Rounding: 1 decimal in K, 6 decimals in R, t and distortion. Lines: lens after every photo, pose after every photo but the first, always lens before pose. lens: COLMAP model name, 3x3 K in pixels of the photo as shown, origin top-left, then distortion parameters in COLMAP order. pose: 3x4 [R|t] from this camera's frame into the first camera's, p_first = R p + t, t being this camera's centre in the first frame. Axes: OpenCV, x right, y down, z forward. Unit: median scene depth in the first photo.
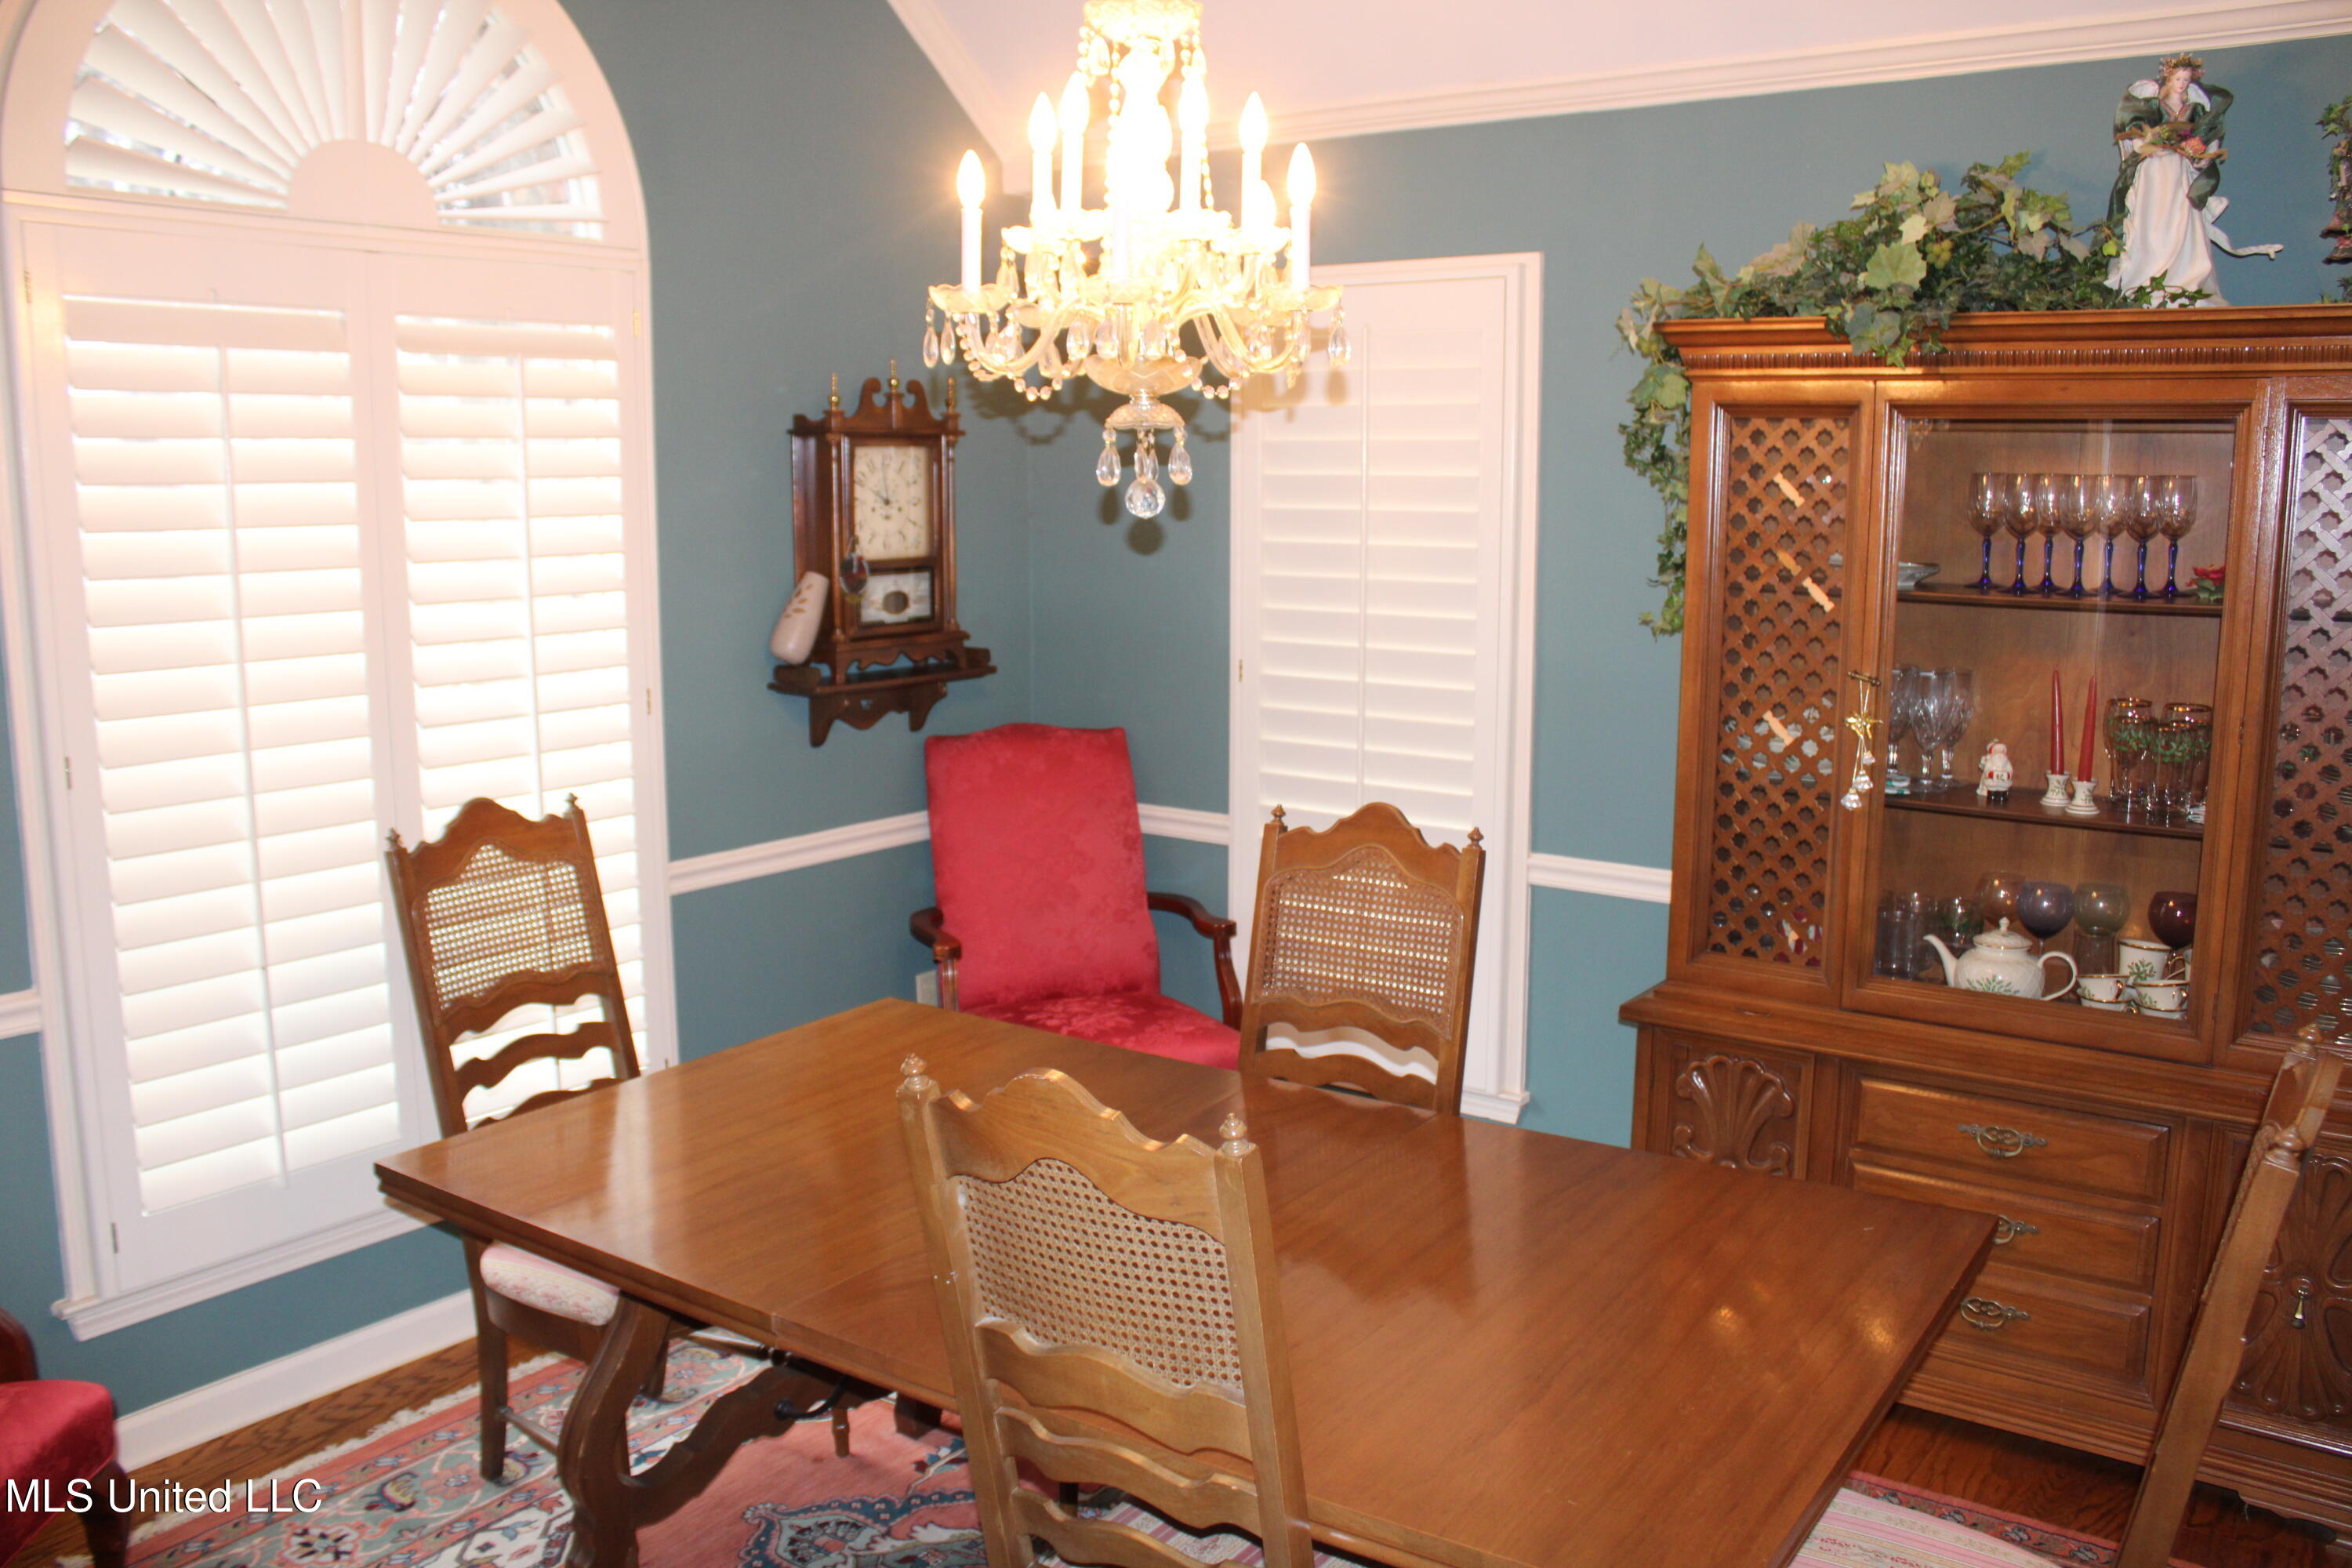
lens RADIAL K [[1944.2, 0, 1169.1], [0, 1944.2, 776.0], [0, 0, 1]] dist [-0.163327, 0.115386]
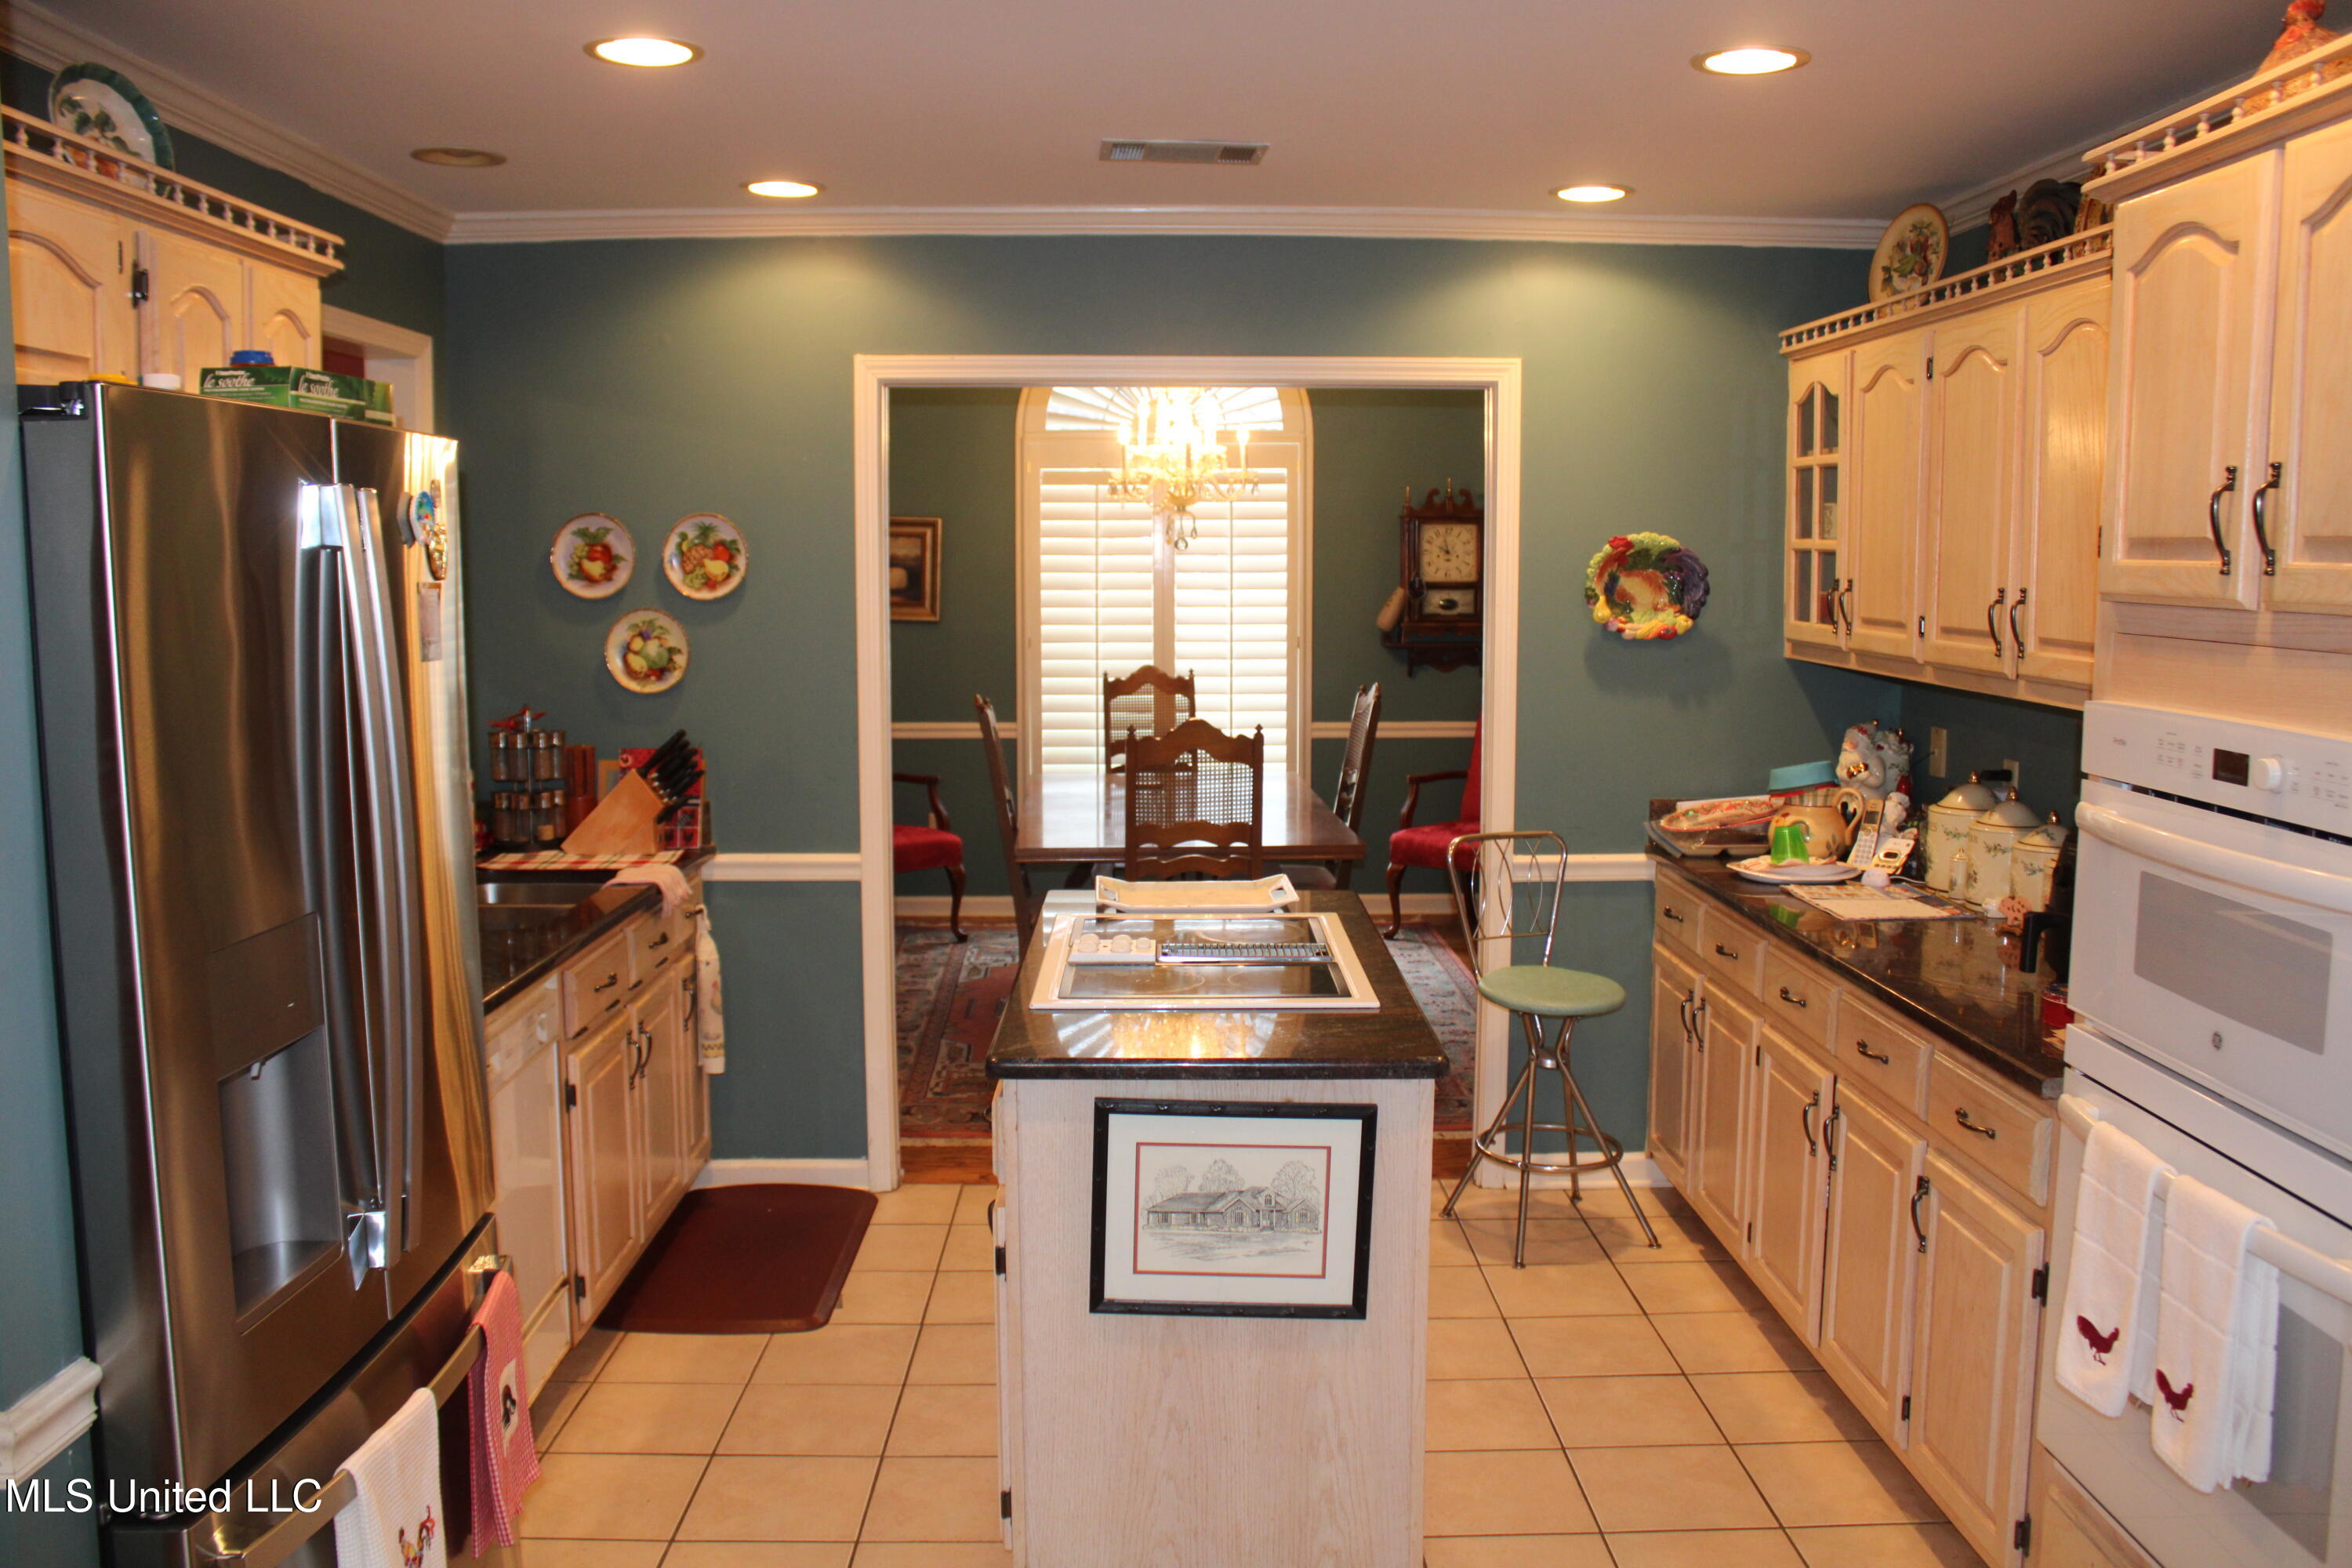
lens RADIAL K [[1944.2, 0, 1189.2], [0, 1944.2, 778.4], [0, 0, 1]] dist [-0.163327, 0.115386]
pose [[0.598146, 0.098115, -0.795358, 1.268899], [-0.123225, 0.991934, 0.029694, 0.056846], [0.791856, 0.080246, 0.605412, -0.358716]]
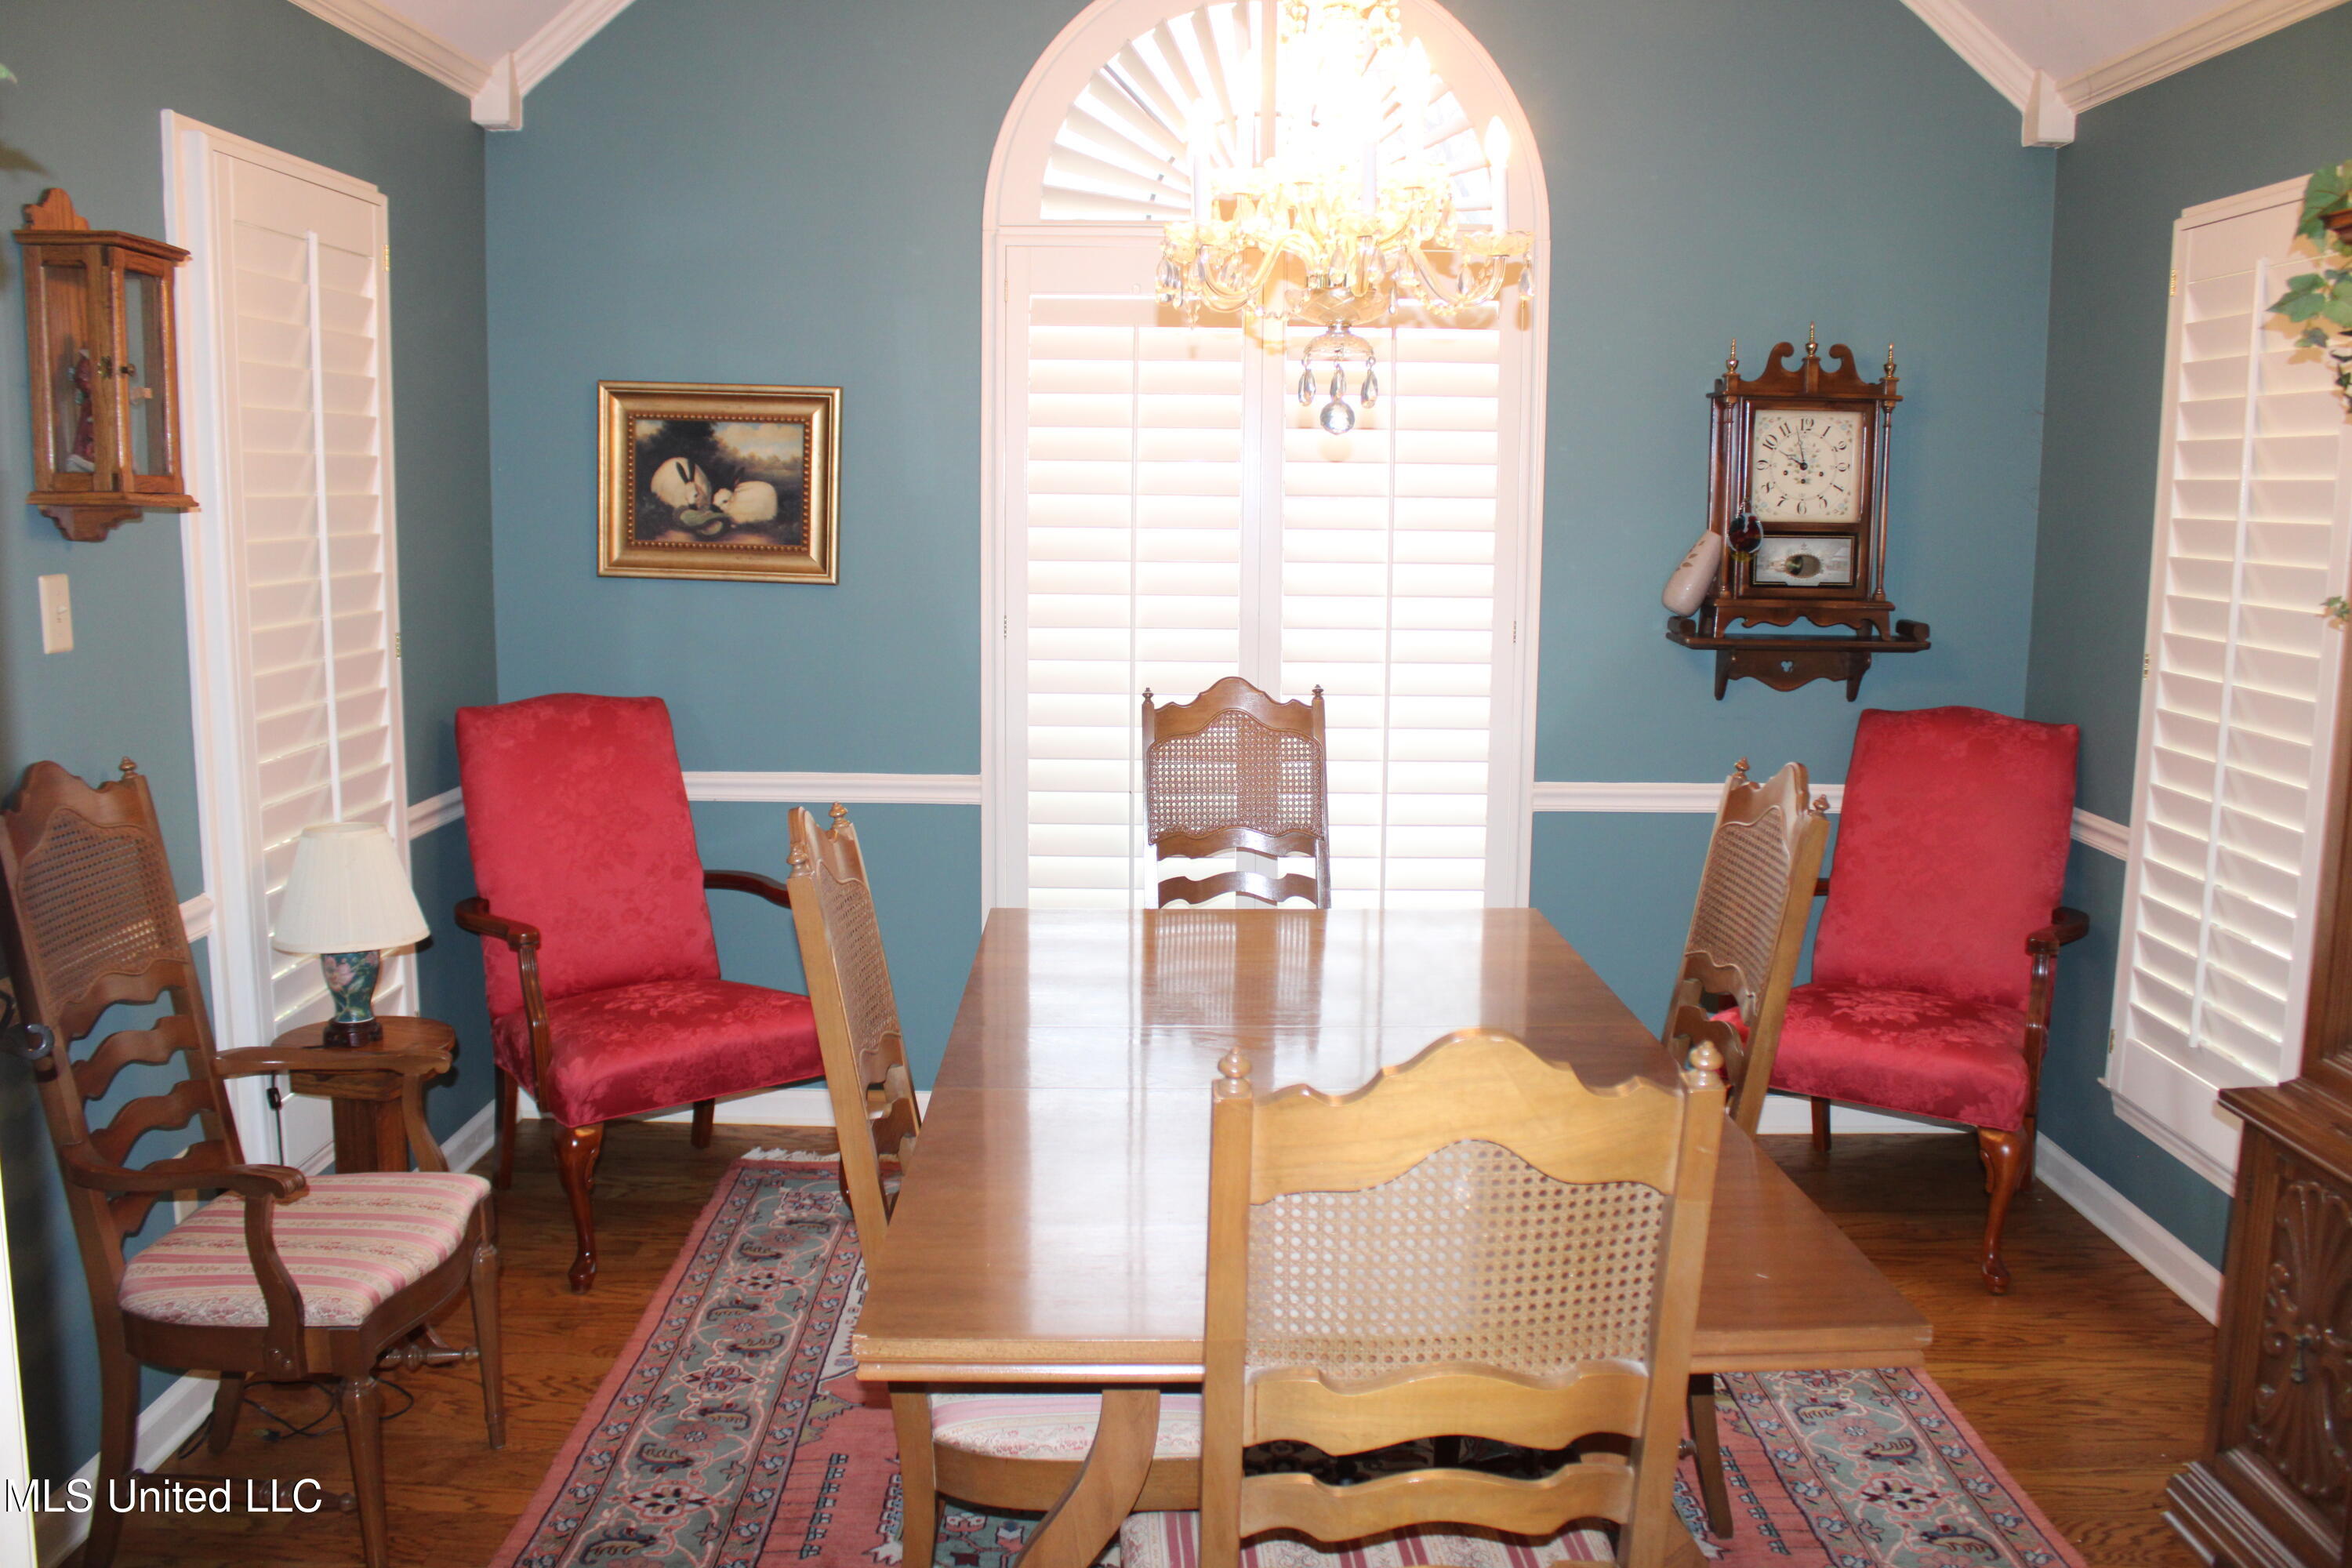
lens RADIAL K [[1944.2, 0, 1185.1], [0, 1944.2, 781.6], [0, 0, 1]] dist [-0.163327, 0.115386]
pose [[0.577934, 0.127885, -0.806001, 0.495629], [-0.135410, 0.988982, 0.059823, 0.005518], [0.804771, 0.074566, 0.588883, 0.166697]]
